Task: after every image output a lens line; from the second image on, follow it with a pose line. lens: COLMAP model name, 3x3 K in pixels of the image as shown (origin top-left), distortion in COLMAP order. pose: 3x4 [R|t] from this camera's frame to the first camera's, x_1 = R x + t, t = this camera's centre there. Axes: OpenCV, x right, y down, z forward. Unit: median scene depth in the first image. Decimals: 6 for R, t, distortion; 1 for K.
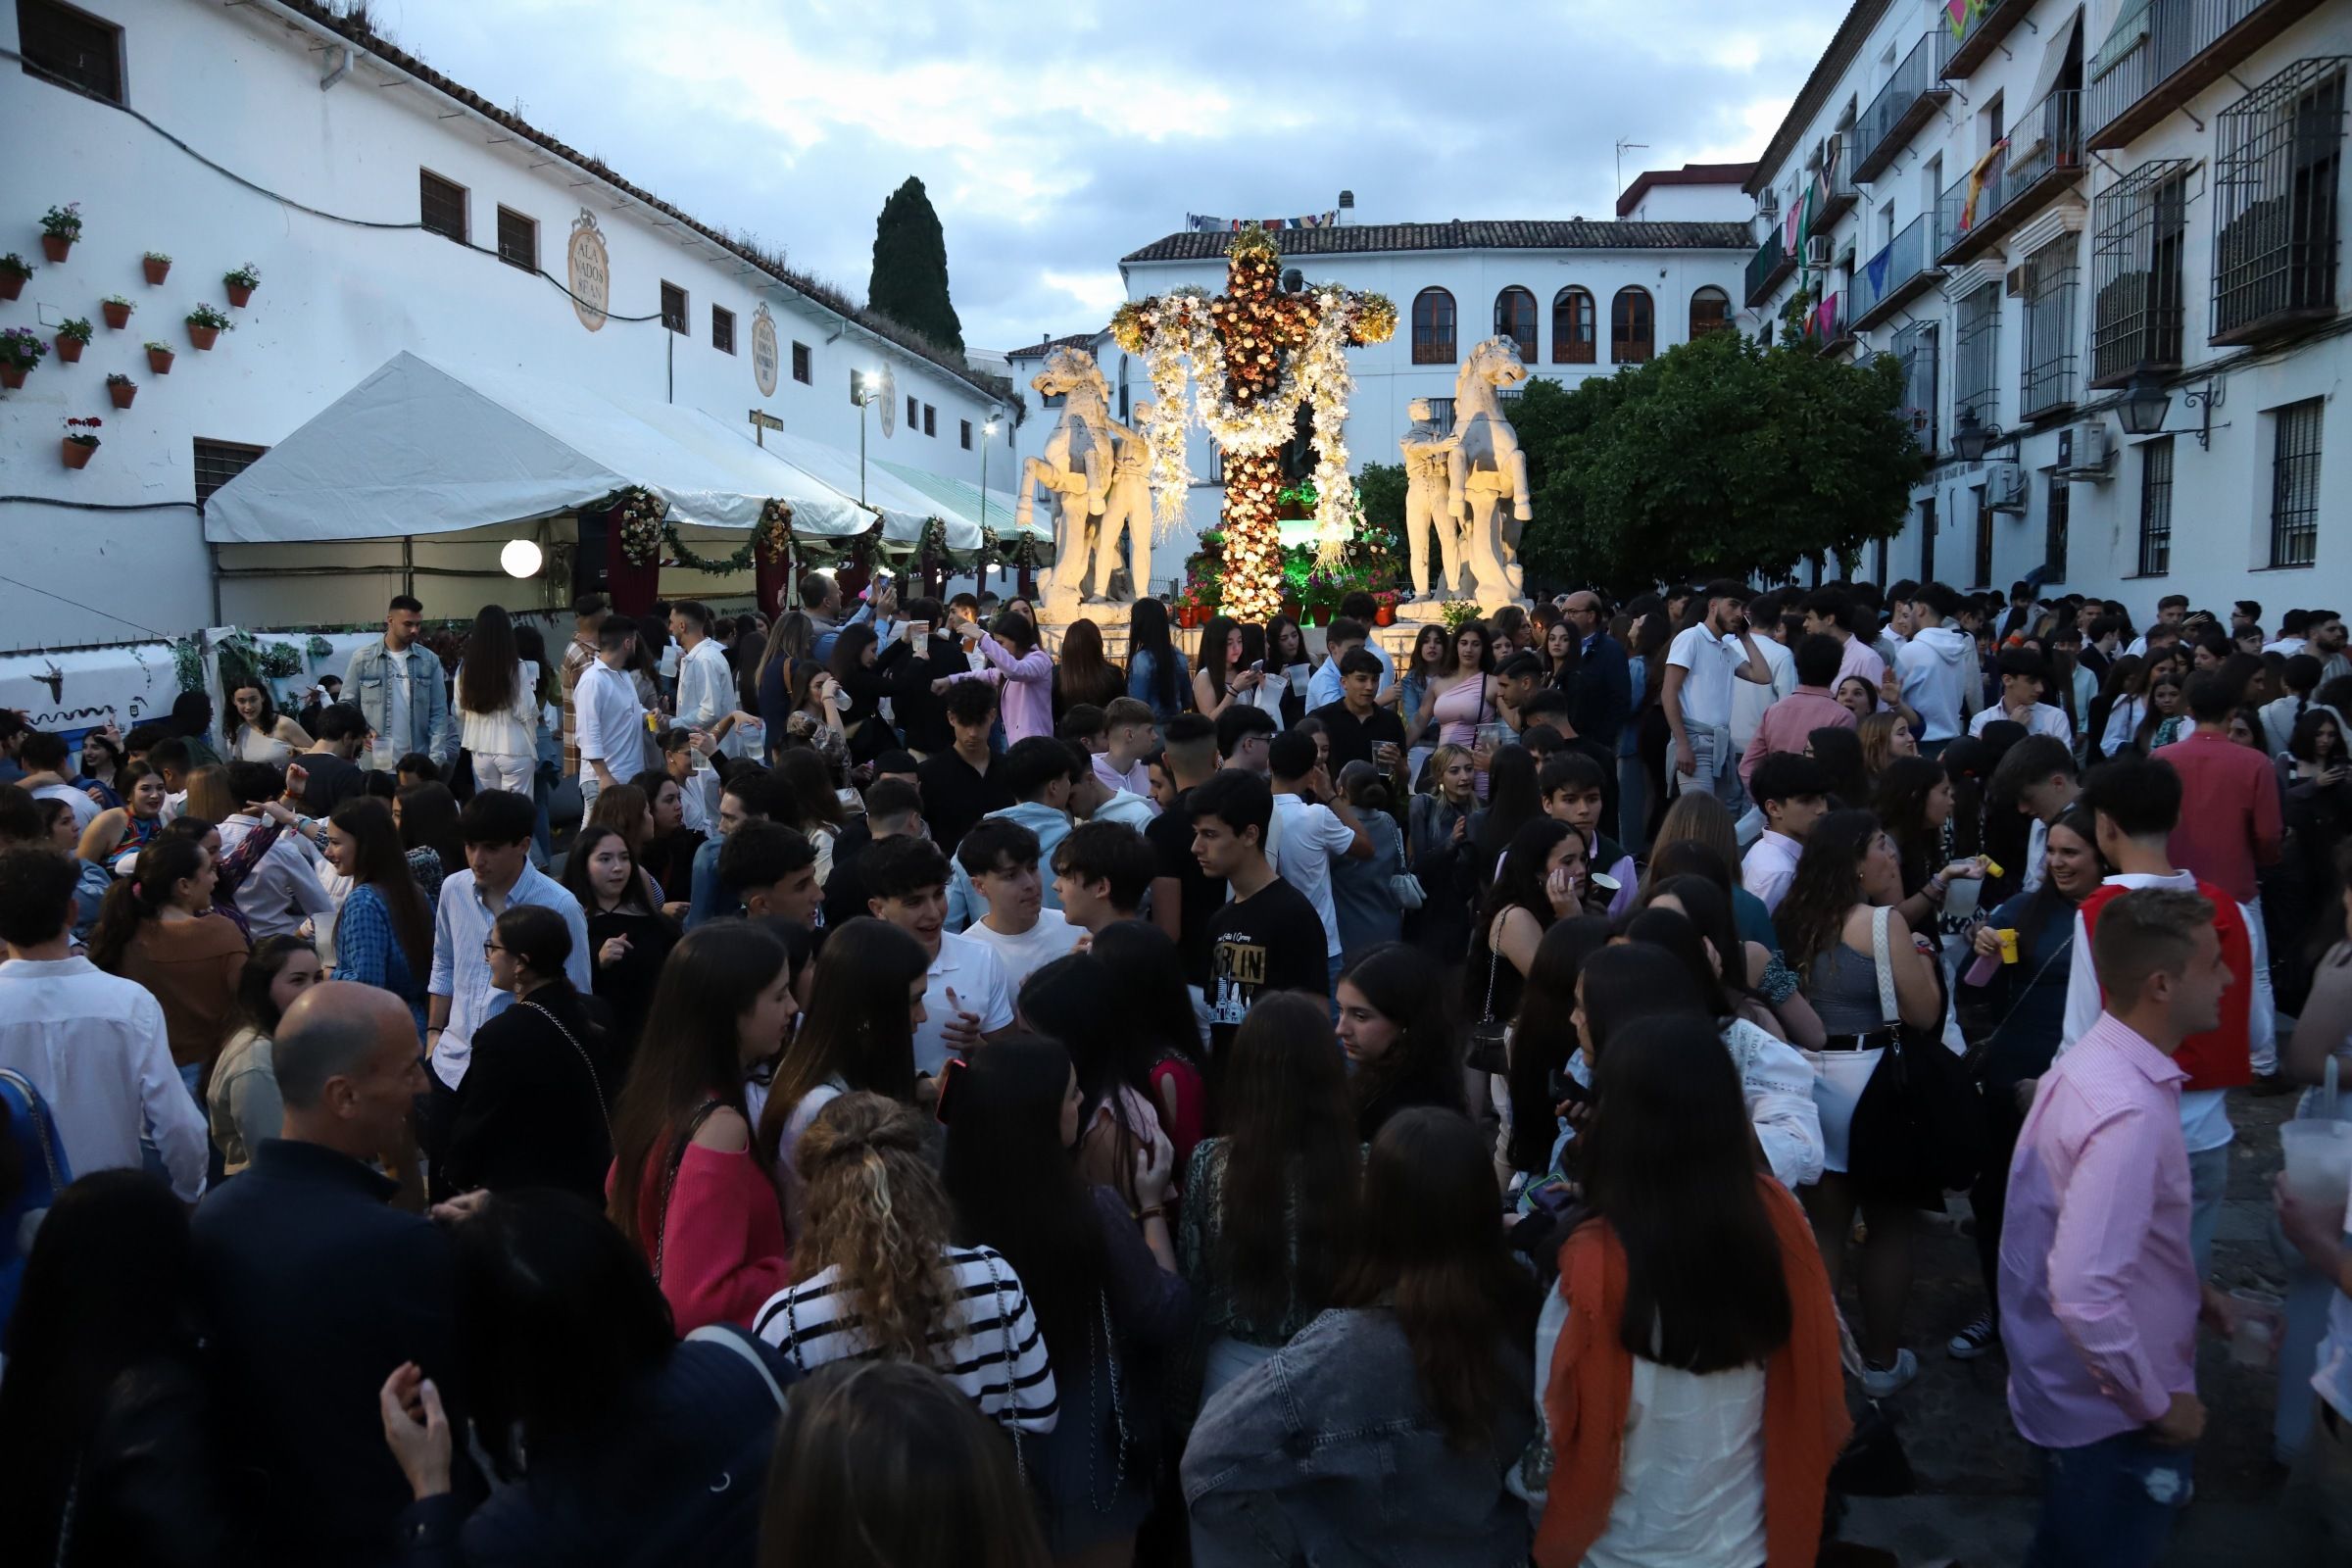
lens RADIAL K [[1648.2, 0, 1174.2], [0, 1648.2, 789.3], [0, 0, 1]] dist [-0.099744, 0.004612]
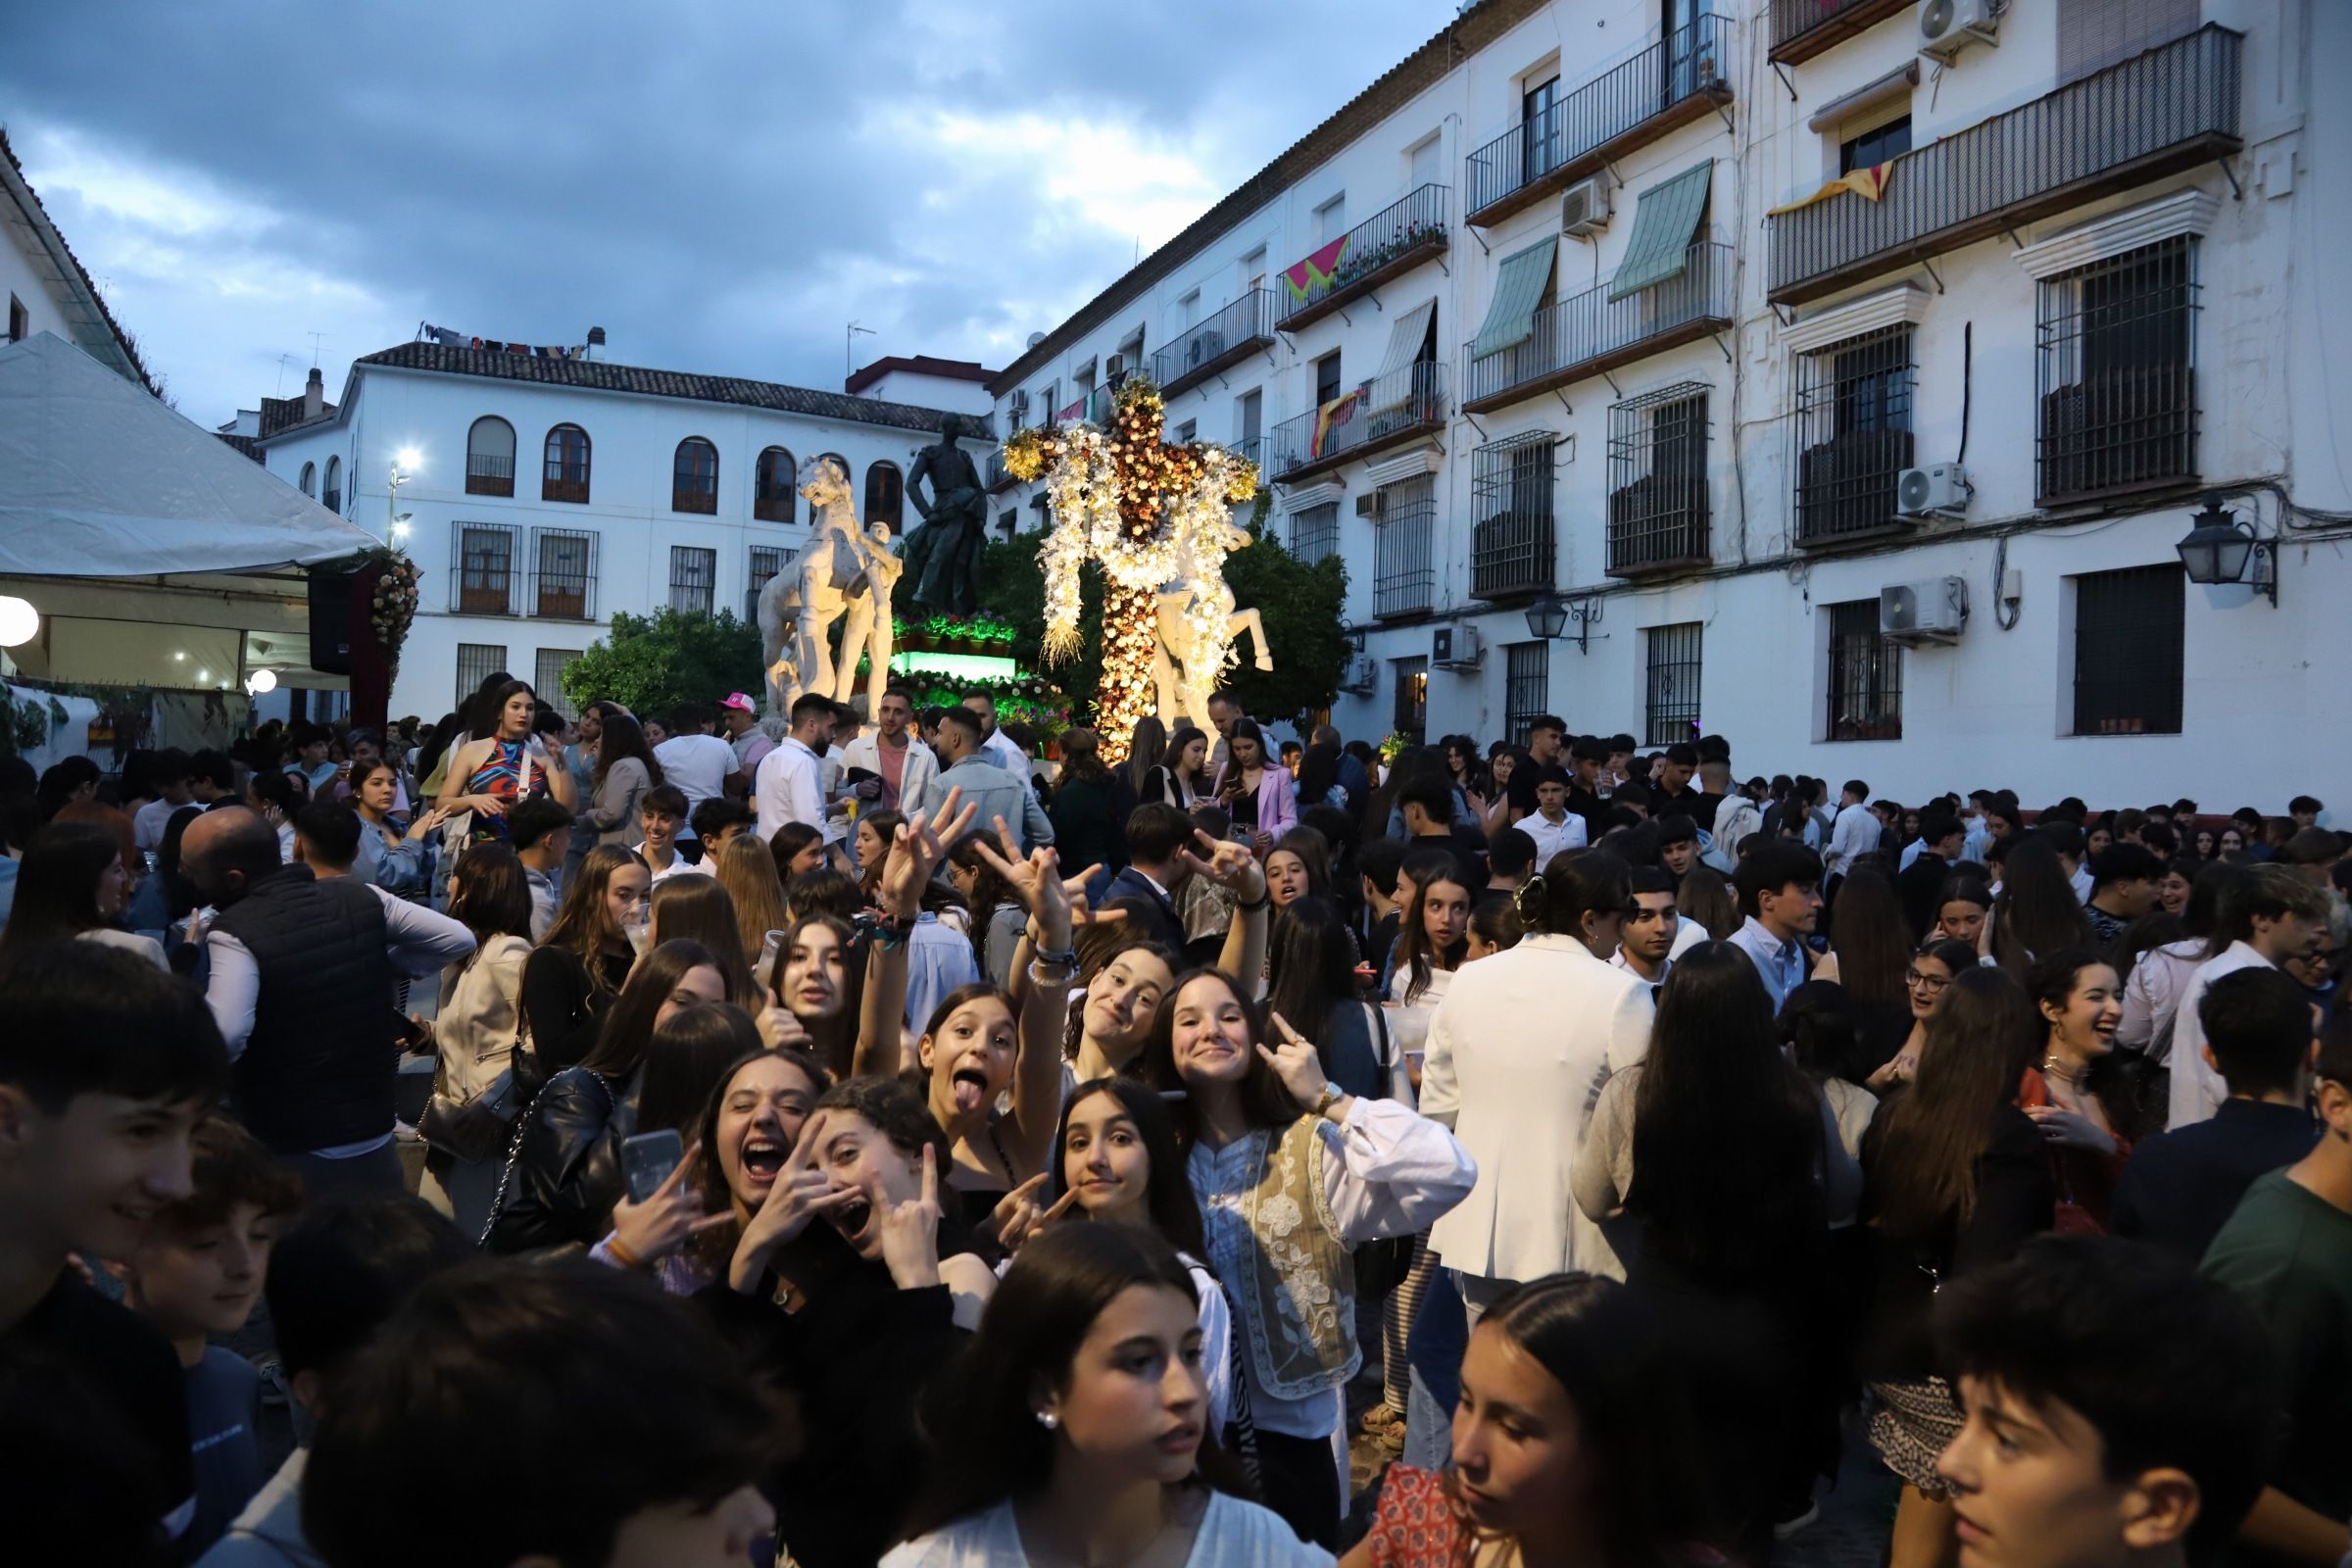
lens RADIAL K [[1621.0, 0, 1175.7], [0, 1621.0, 863.5], [0, 0, 1]] dist [-0.121796, 0.062148]
pose [[0.829963, 0.014053, 0.557641, -0.498569], [0.015801, 0.998689, -0.048685, 0.022696], [-0.557594, 0.049218, 0.828653, 0.130772]]
